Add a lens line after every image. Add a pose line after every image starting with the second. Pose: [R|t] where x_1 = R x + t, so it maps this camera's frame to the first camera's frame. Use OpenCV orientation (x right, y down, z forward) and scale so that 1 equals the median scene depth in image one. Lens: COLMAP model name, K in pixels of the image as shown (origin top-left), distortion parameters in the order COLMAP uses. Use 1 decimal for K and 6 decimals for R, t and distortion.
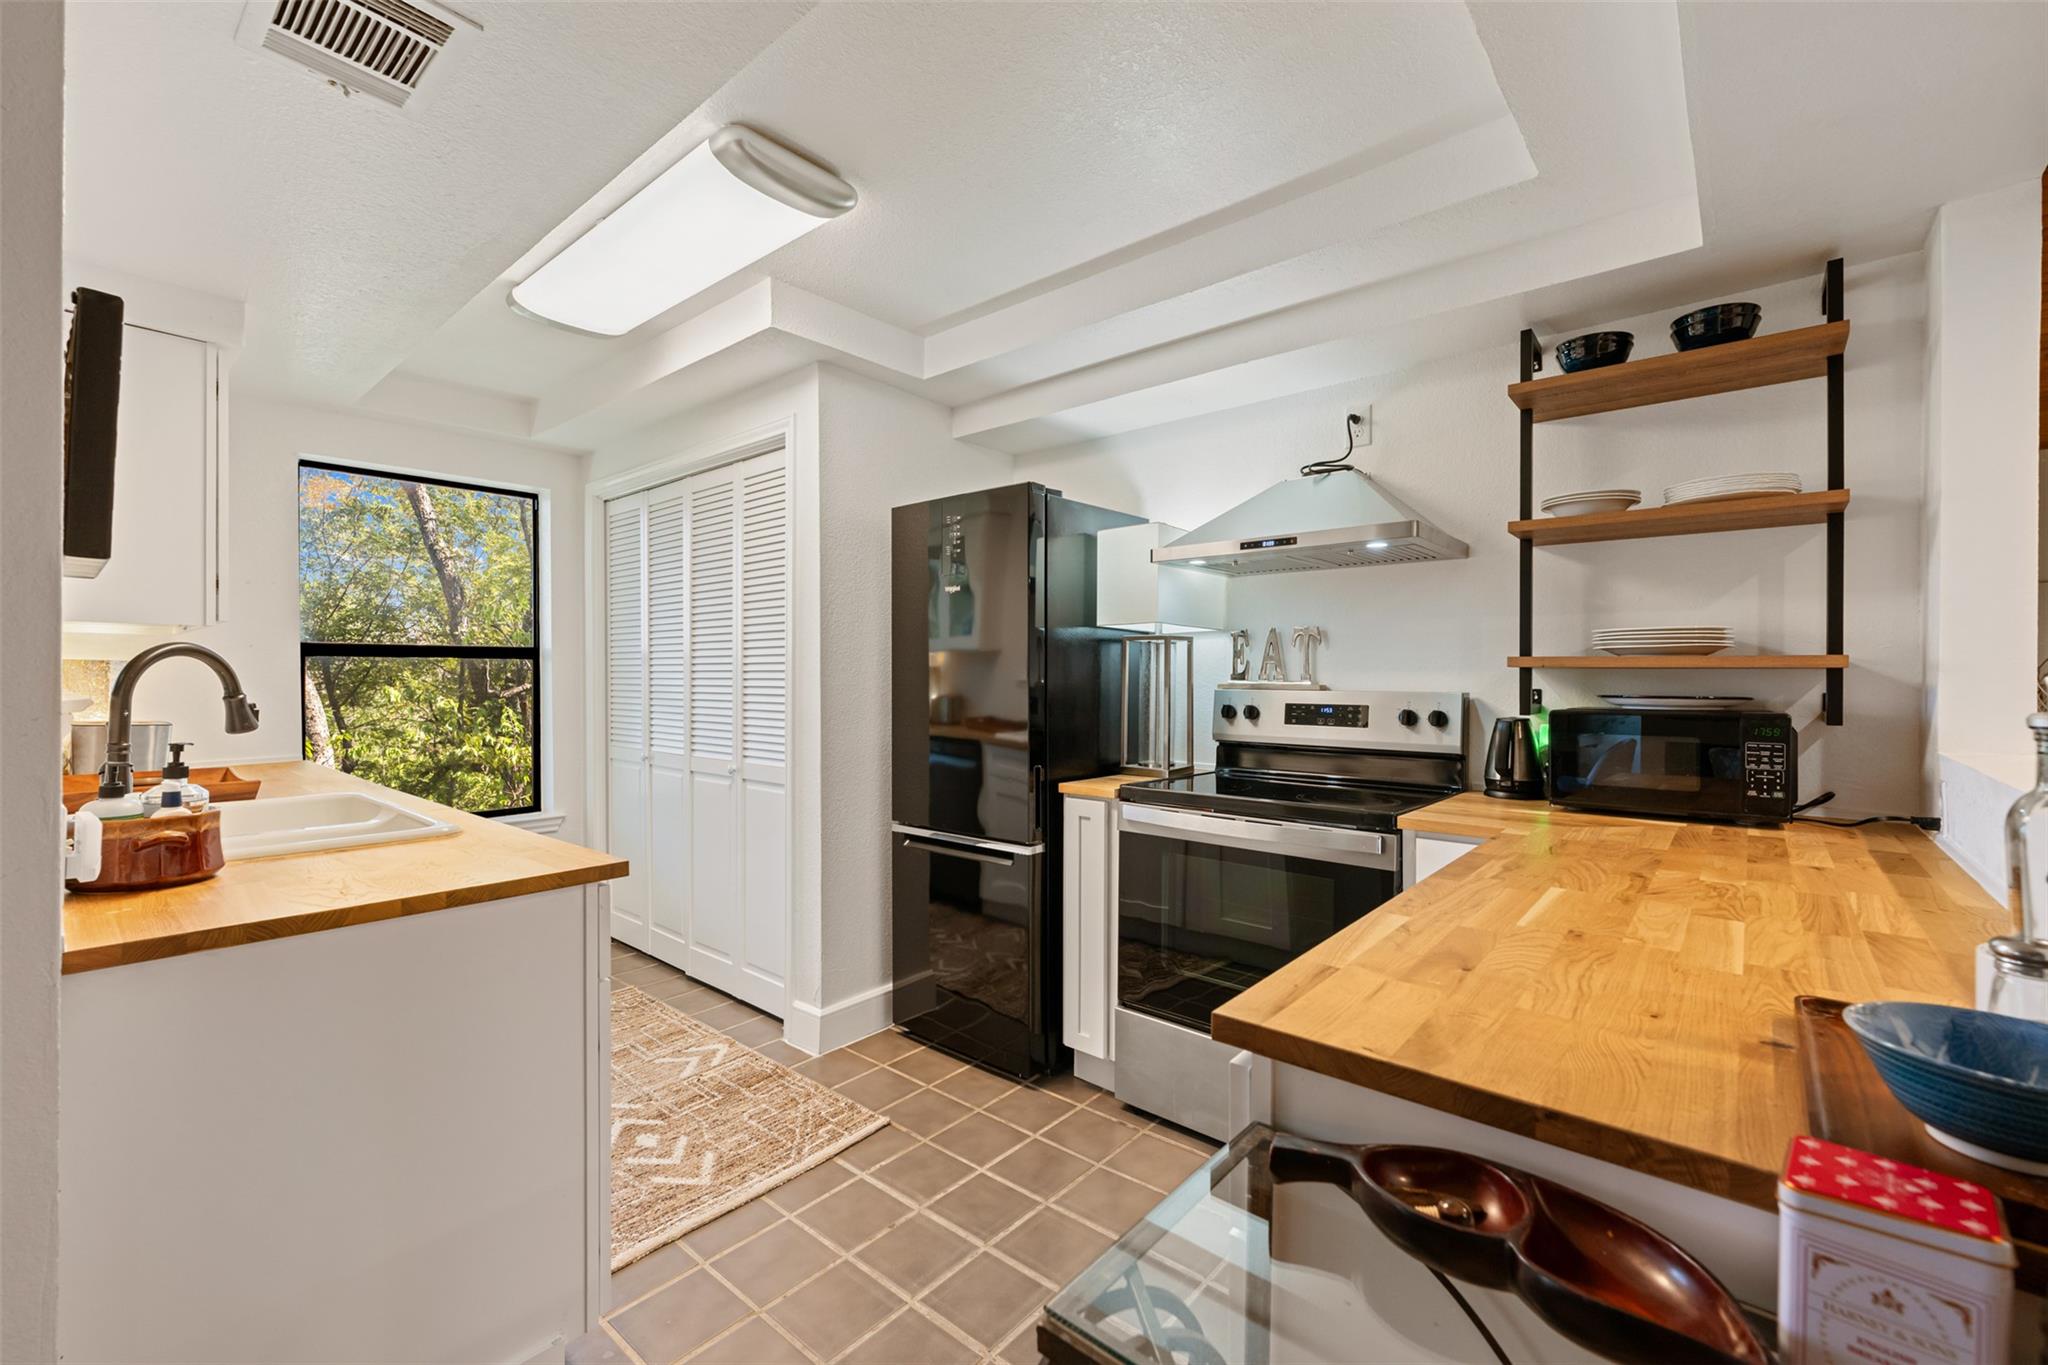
lens RADIAL K [[843.8, 0, 1022.8], [0, 843.8, 682.3], [0, 0, 1]] dist [-0.000303, -0.000152]
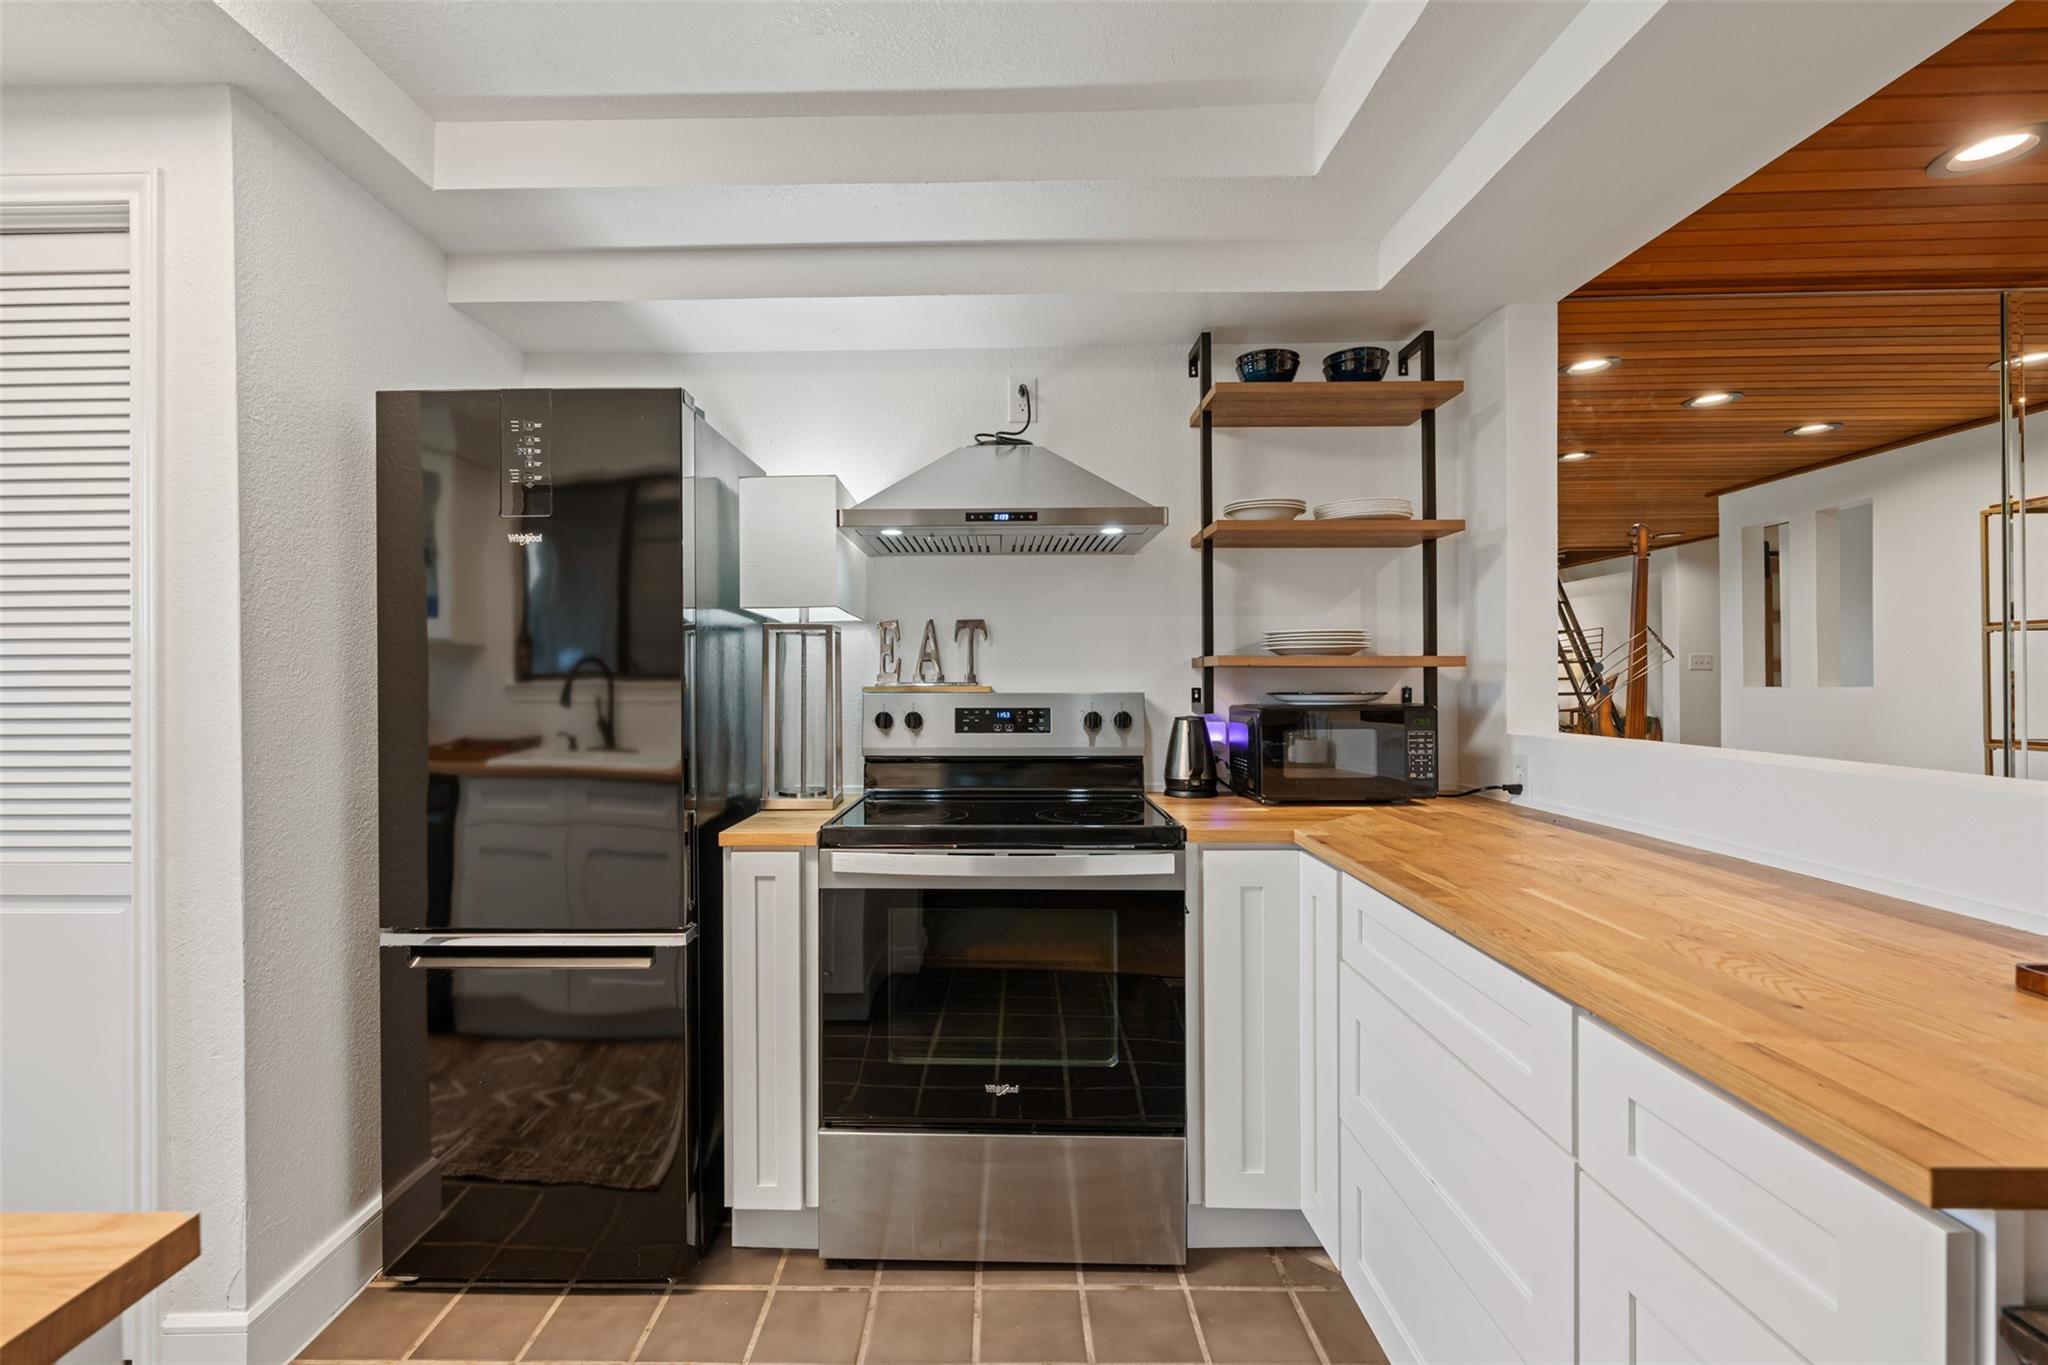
lens RADIAL K [[906.5, 0, 974.8], [0, 906.5, 678.7], [0, 0, 1]] dist [0.000947, -0.000261]
pose [[0.773657, -0.007402, 0.633562, -0.260202], [0.010679, 0.999942, -0.001358, -0.003551], [-0.633515, 0.007816, 0.773691, 0.285535]]
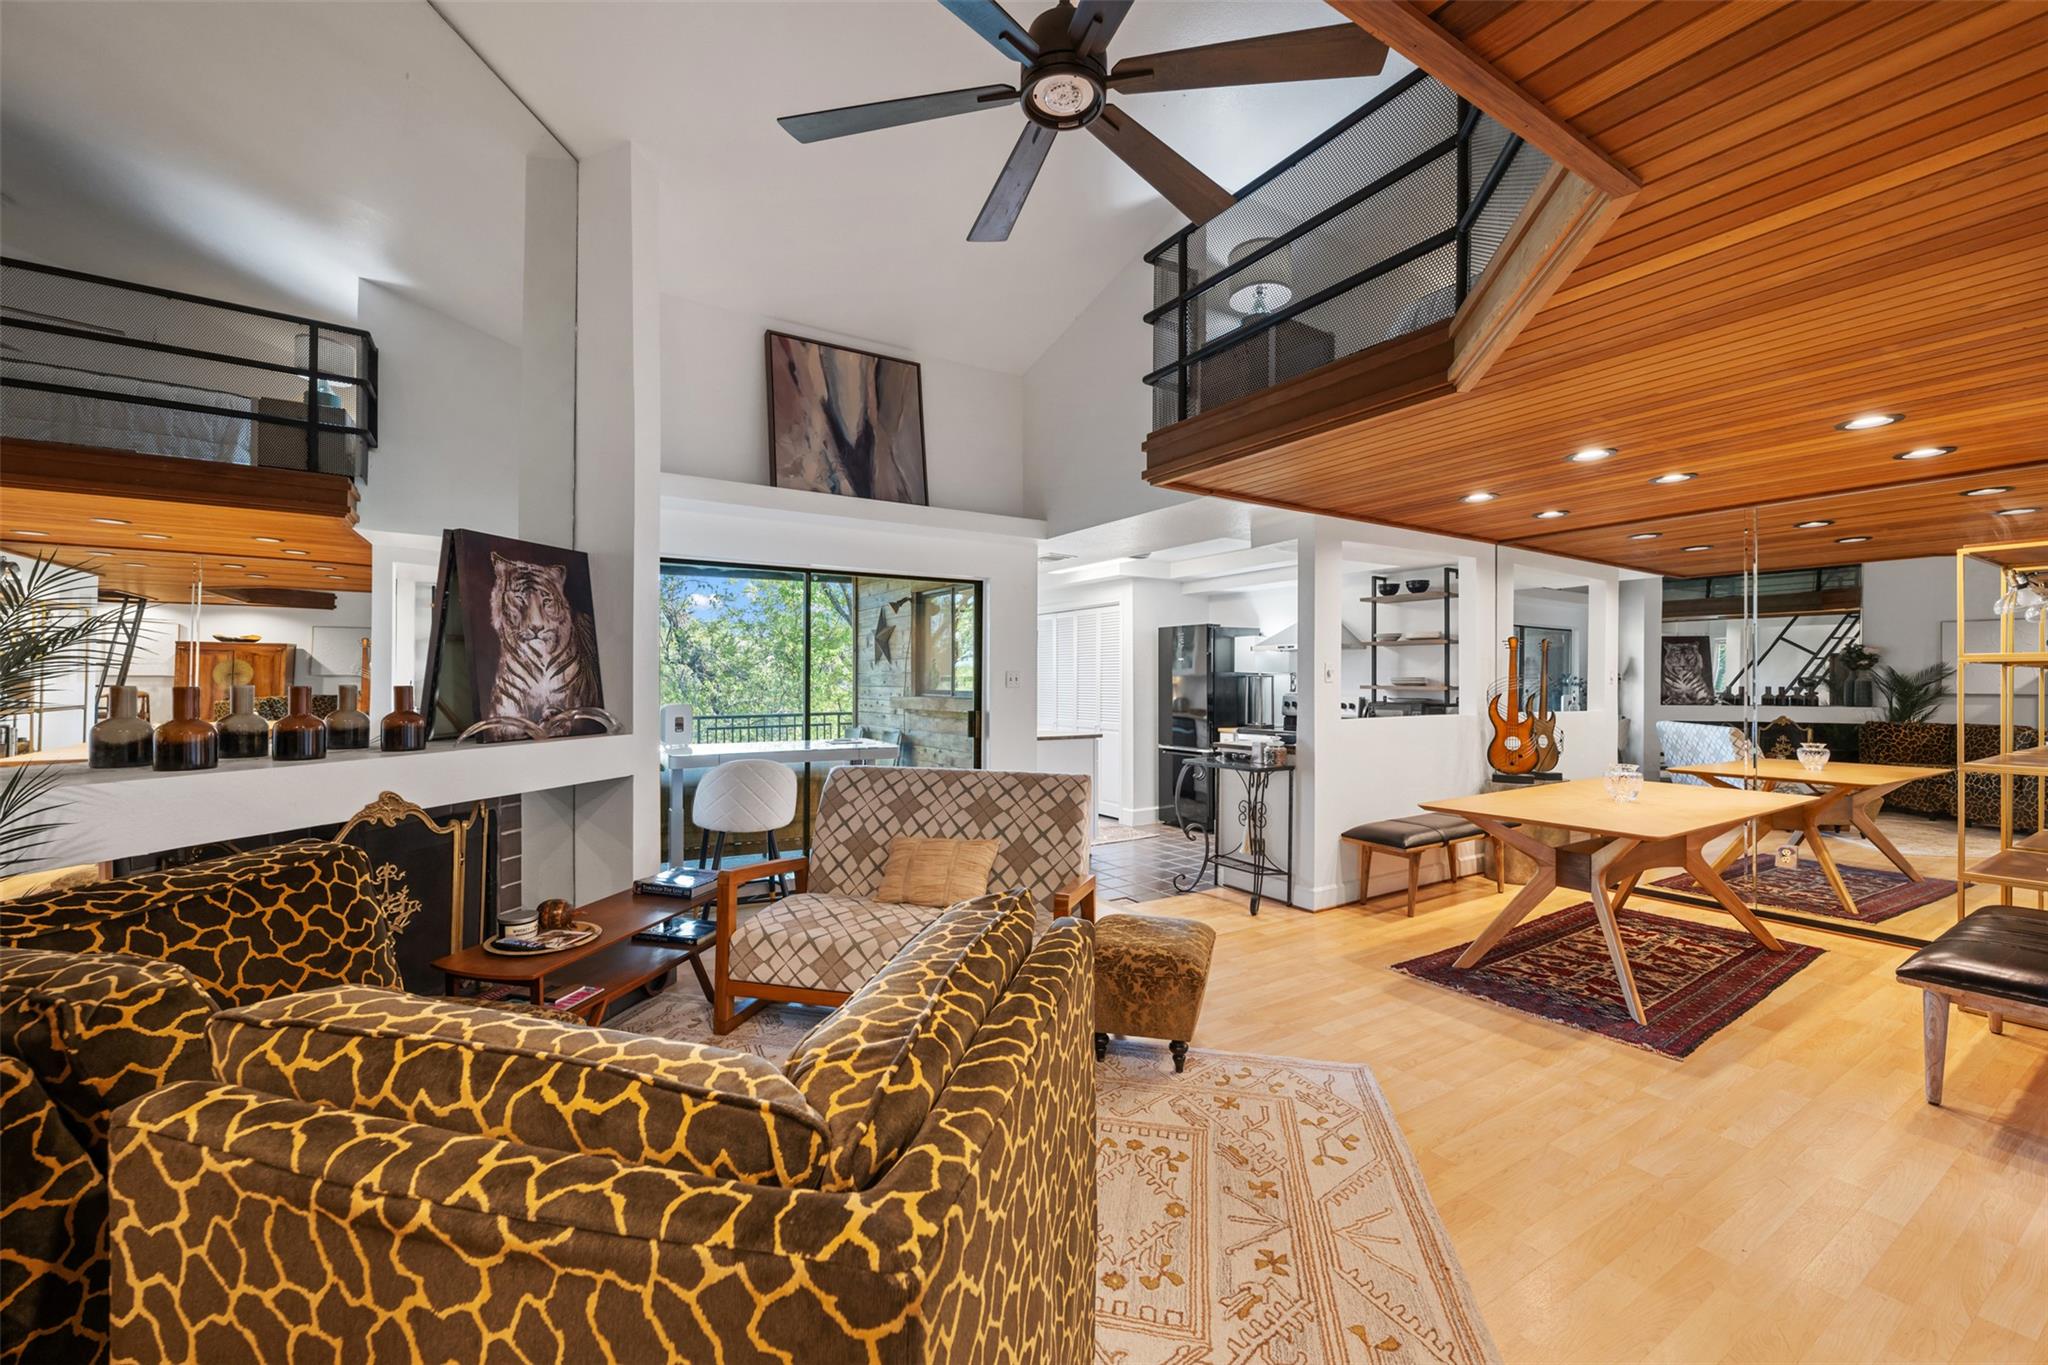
lens RADIAL K [[807.4, 0, 1022.8], [0, 807.4, 681.1], [0, 0, 1]] dist [-0.001483, 0.000197]
pose [[0.956285, -0.002302, -0.292427, 0.205124], [0.000106, 0.999972, -0.007528, -0.018263], [0.292436, 0.007168, 0.956258, -1.772968]]
